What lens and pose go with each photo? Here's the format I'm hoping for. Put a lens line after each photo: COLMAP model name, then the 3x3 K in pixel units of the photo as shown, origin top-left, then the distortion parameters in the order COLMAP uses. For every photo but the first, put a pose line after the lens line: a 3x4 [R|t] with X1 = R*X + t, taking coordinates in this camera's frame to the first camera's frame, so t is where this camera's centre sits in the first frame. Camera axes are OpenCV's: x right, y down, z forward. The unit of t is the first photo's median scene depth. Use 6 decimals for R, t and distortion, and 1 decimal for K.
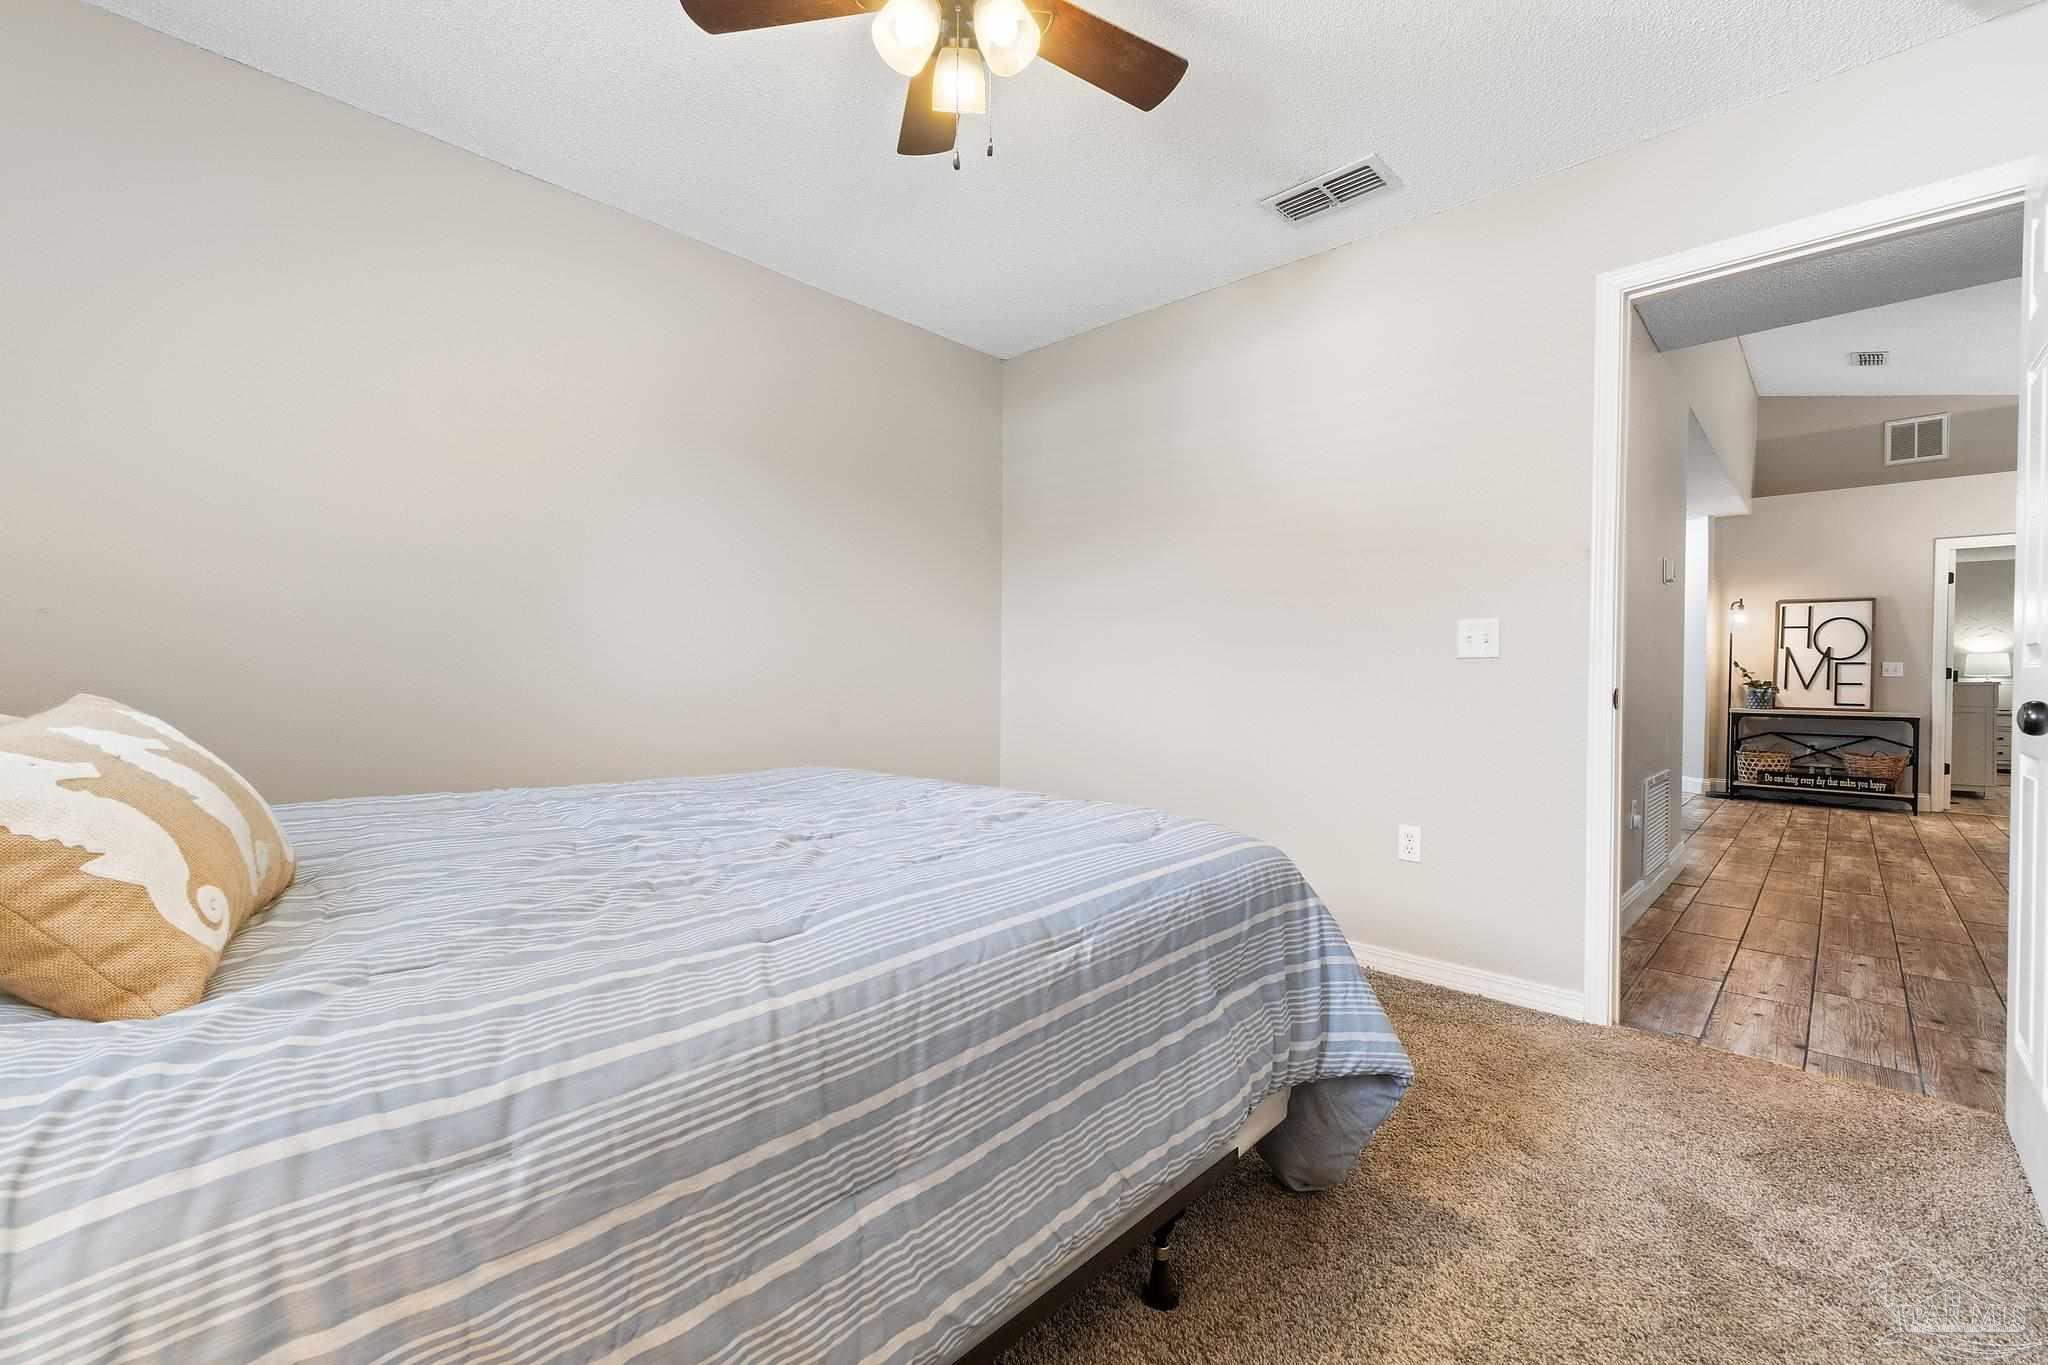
lens RADIAL K [[861.1, 0, 1019.9], [0, 861.1, 676.6], [0, 0, 1]] dist [0.006371, 0.000266]
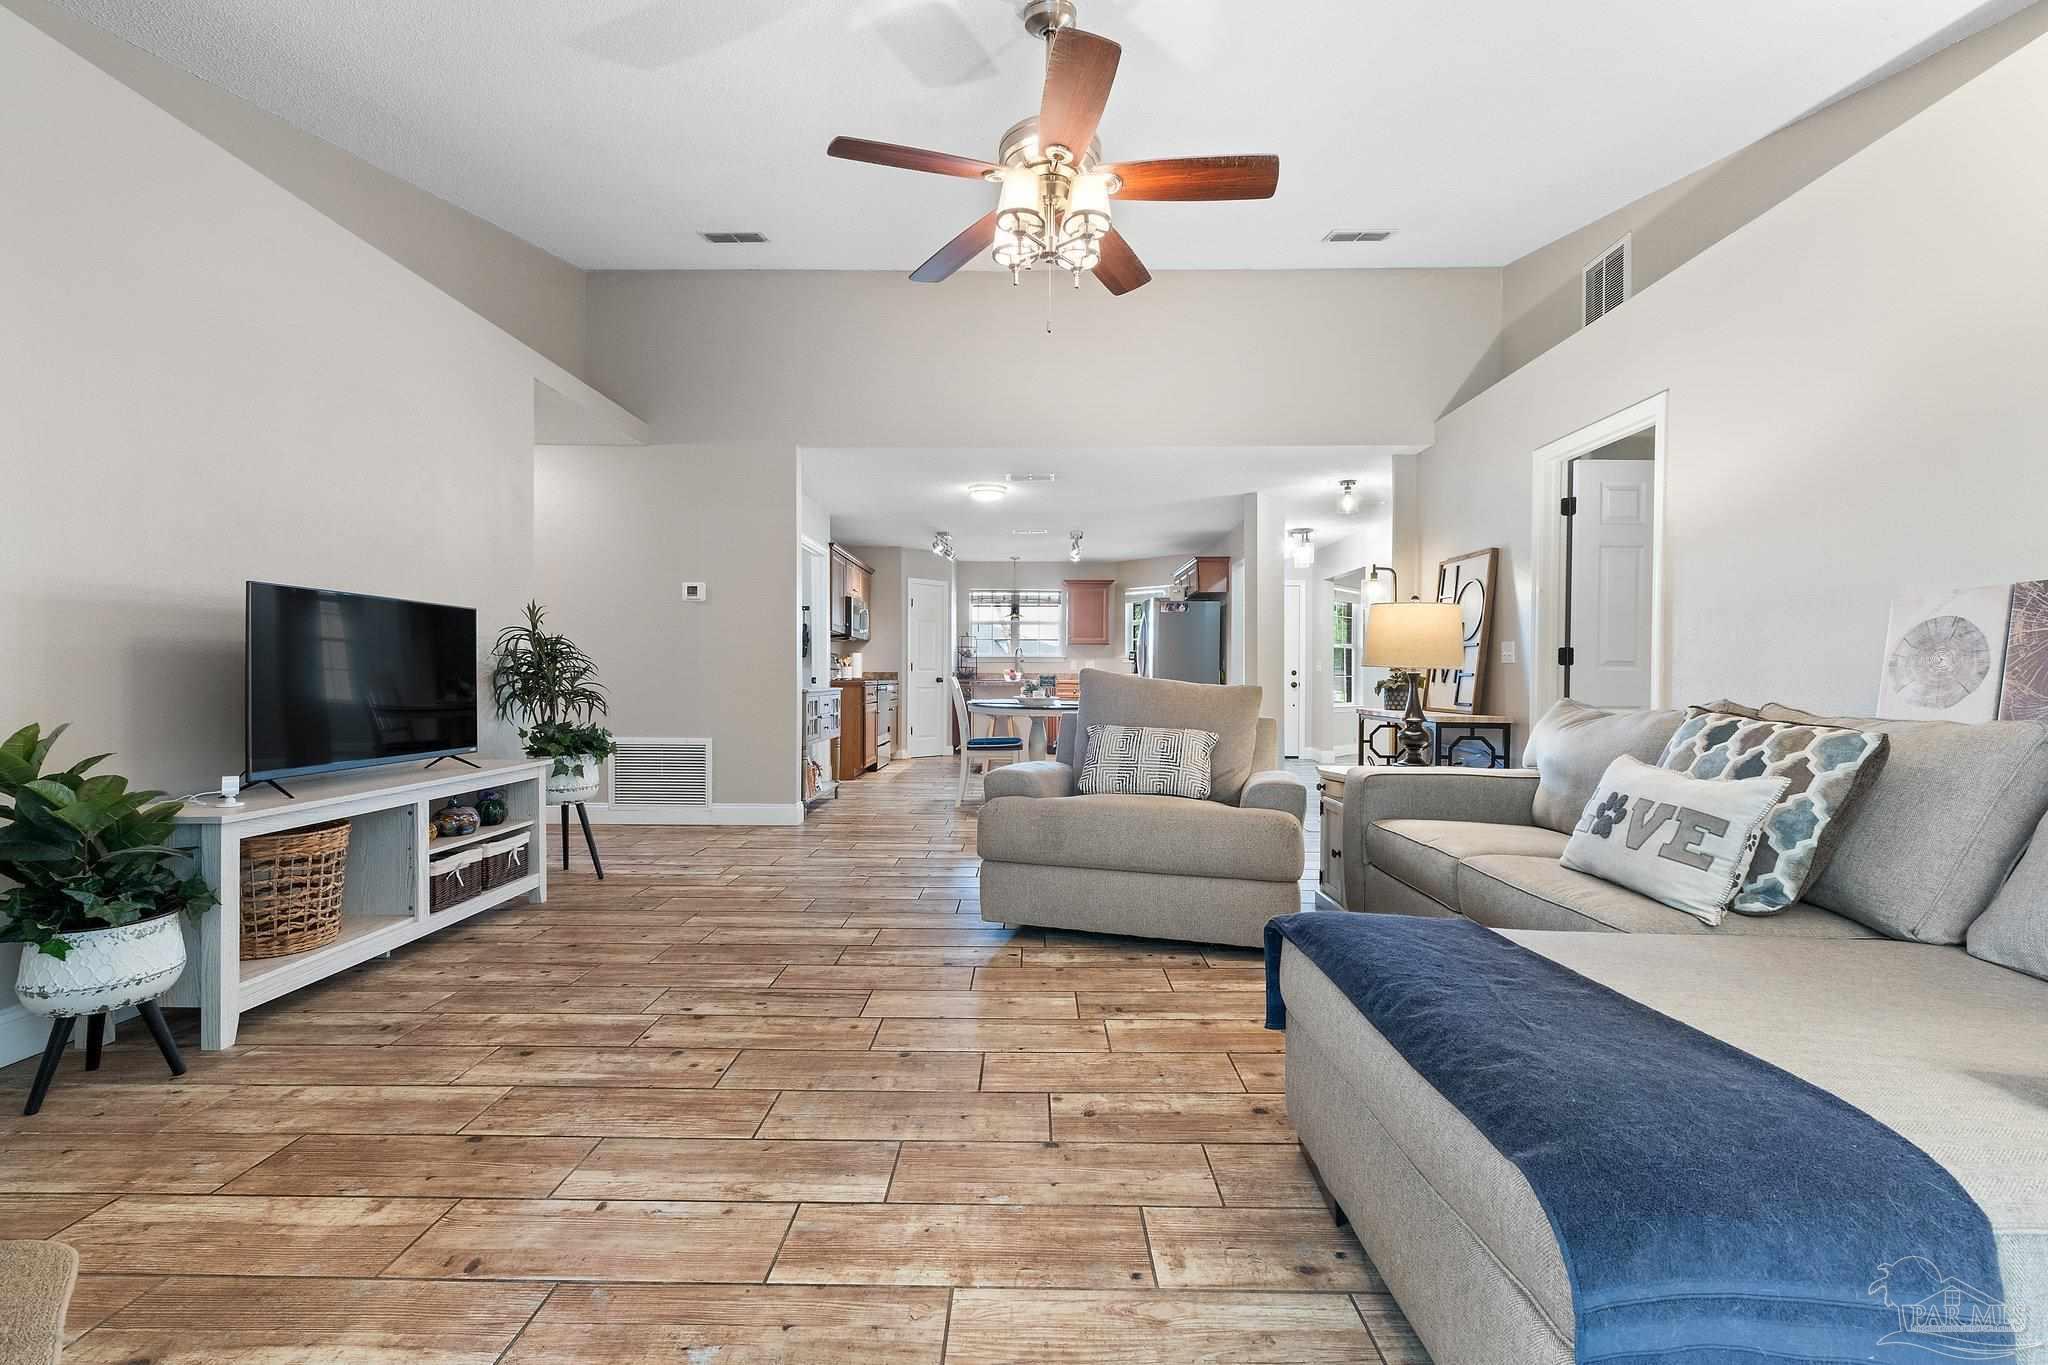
lens RADIAL K [[861.1, 0, 1017.0], [0, 861.1, 682.8], [0, 0, 1]] dist [0.006371, 0.000266]
pose [[0.668125, 0.000047, -0.744049, 1.215658], [-0.004610, 0.999981, -0.004076, 0.019240], [0.744035, 0.006154, 0.668113, 0.265756]]
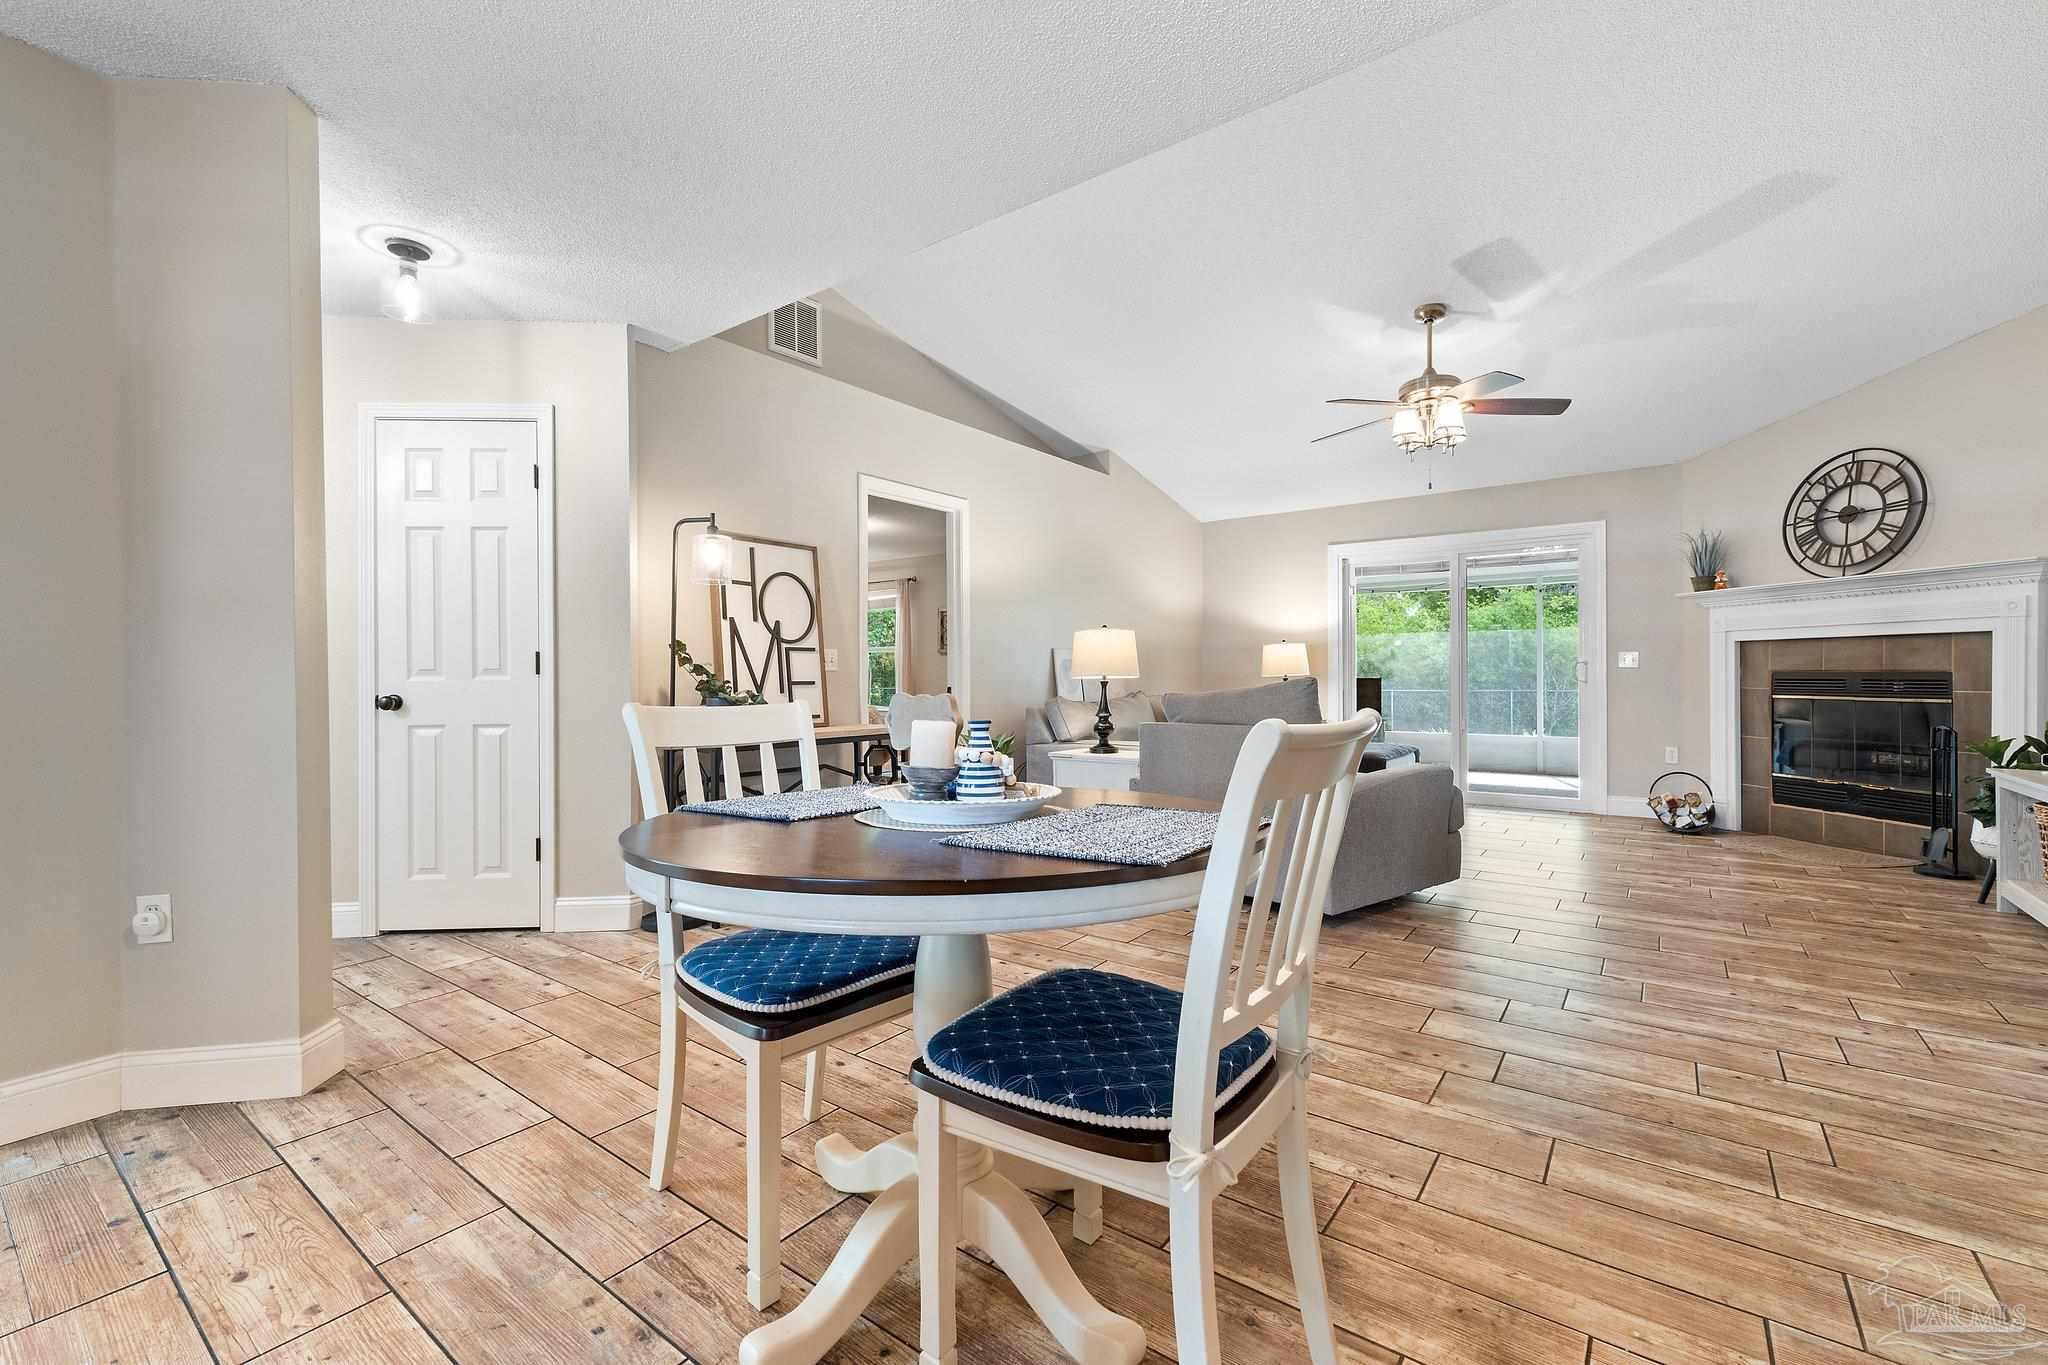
lens RADIAL K [[861.1, 0, 1026.7], [0, 861.1, 672.2], [0, 0, 1]] dist [0.006371, 0.000266]
pose [[-0.114658, -0.001467, 0.993404, 0.334813], [0.009992, 0.999947, 0.002630, 0.000987], [-0.993355, 0.010228, -0.114637, 0.900797]]
